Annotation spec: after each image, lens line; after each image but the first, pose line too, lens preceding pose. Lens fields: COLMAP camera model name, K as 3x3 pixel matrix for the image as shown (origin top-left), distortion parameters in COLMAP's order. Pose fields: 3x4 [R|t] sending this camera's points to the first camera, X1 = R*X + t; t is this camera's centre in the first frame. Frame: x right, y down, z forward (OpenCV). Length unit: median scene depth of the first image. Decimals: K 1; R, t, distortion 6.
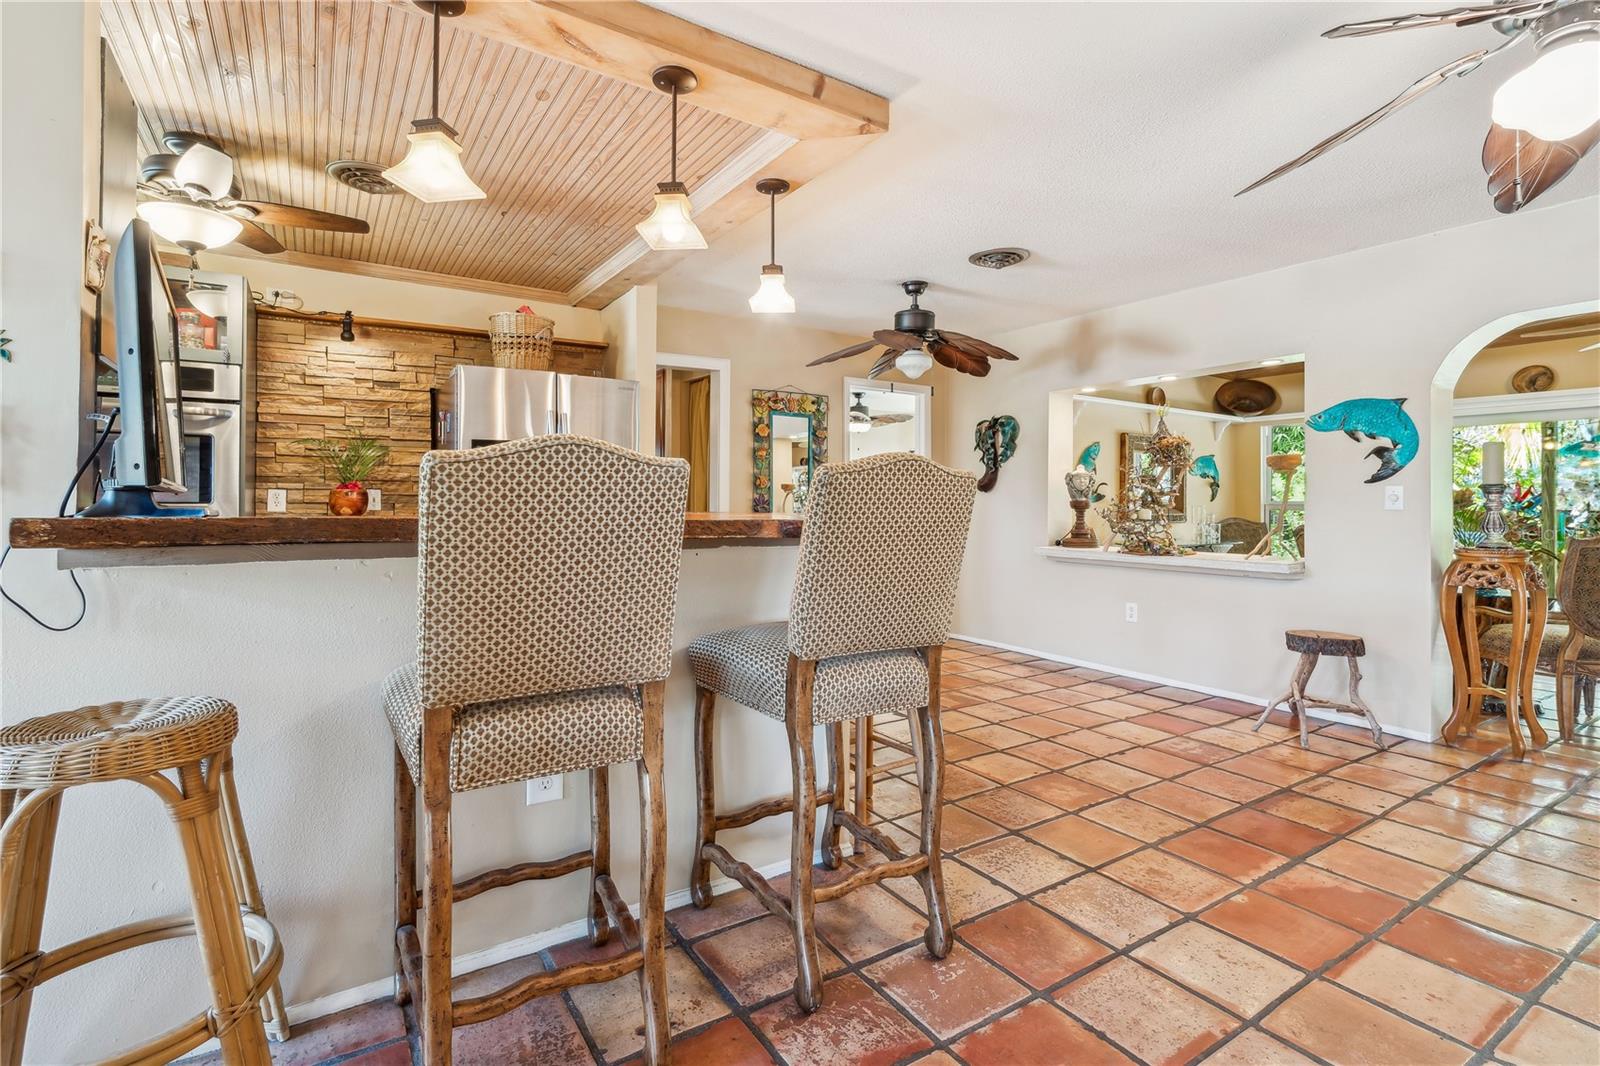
lens RADIAL K [[743.2, 0, 793.7], [0, 743.2, 495.5], [0, 0, 1]] dist [0.000730, 0.000685]
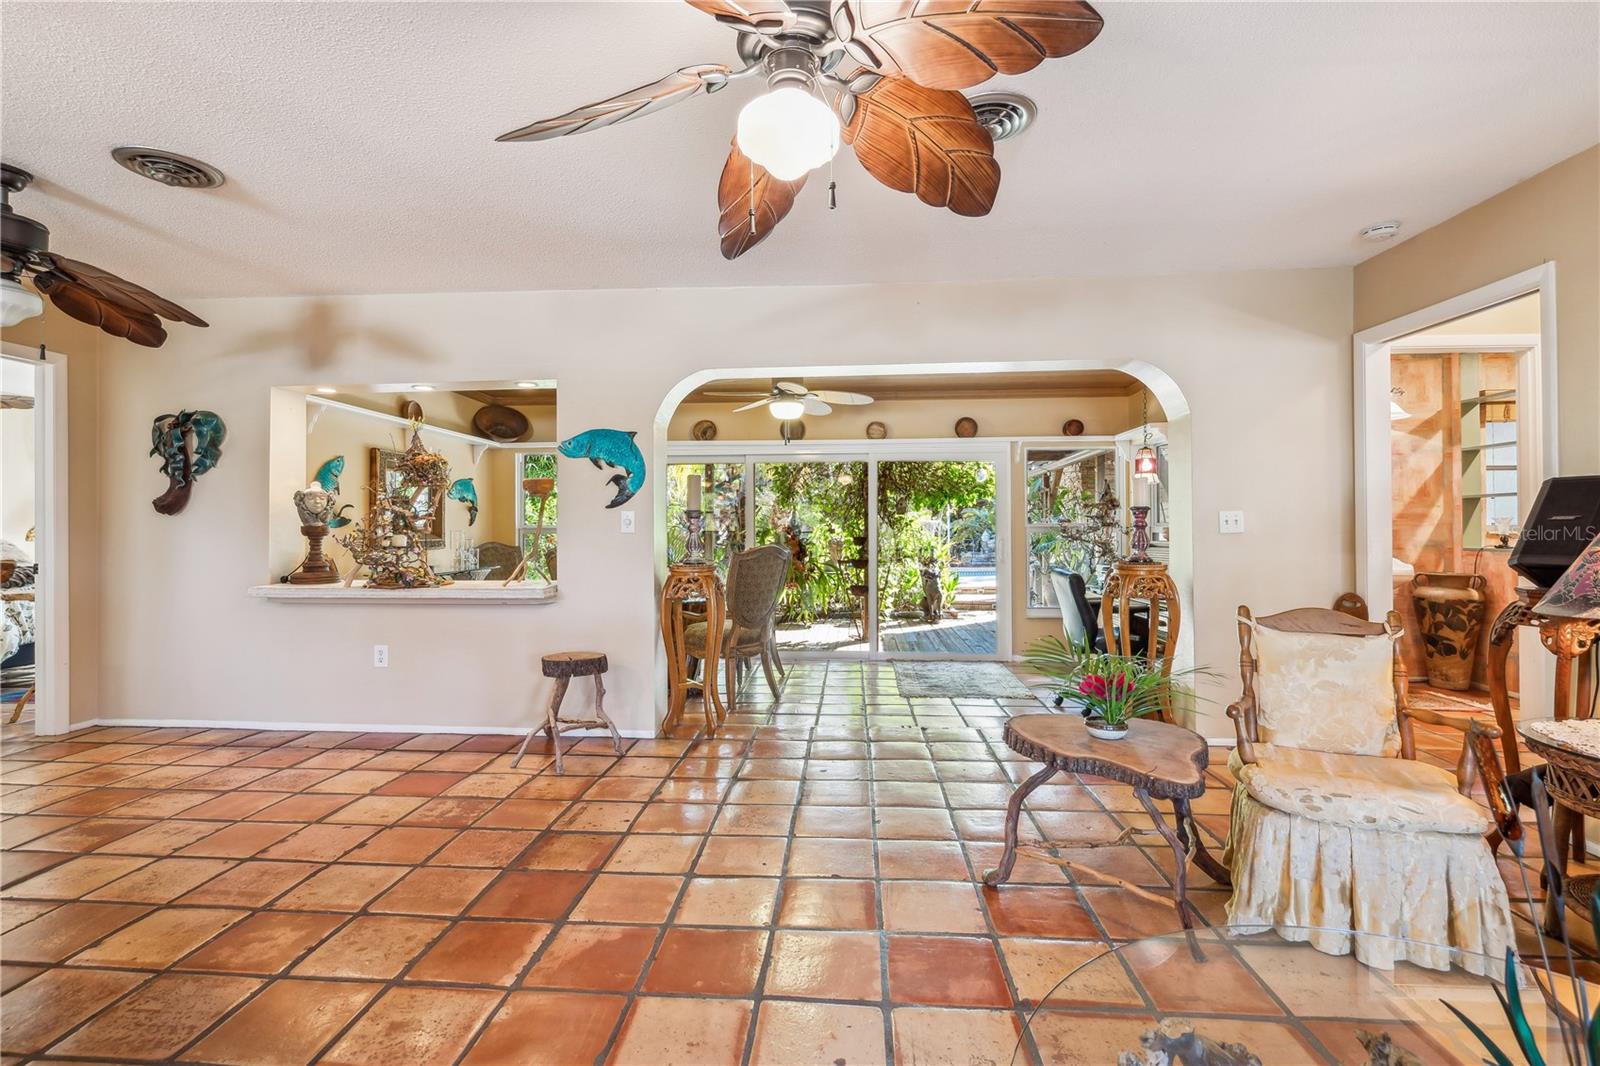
lens RADIAL K [[737.7, 0, 796.8], [0, 737.7, 528.2], [0, 0, 1]] dist [-0.000895, 0.000323]
pose [[0.598769, -0.007421, 0.800887, 0.067899], [-0.001430, 0.999946, 0.010335, 0.000630], [-0.800920, -0.007333, 0.598726, 0.119439]]
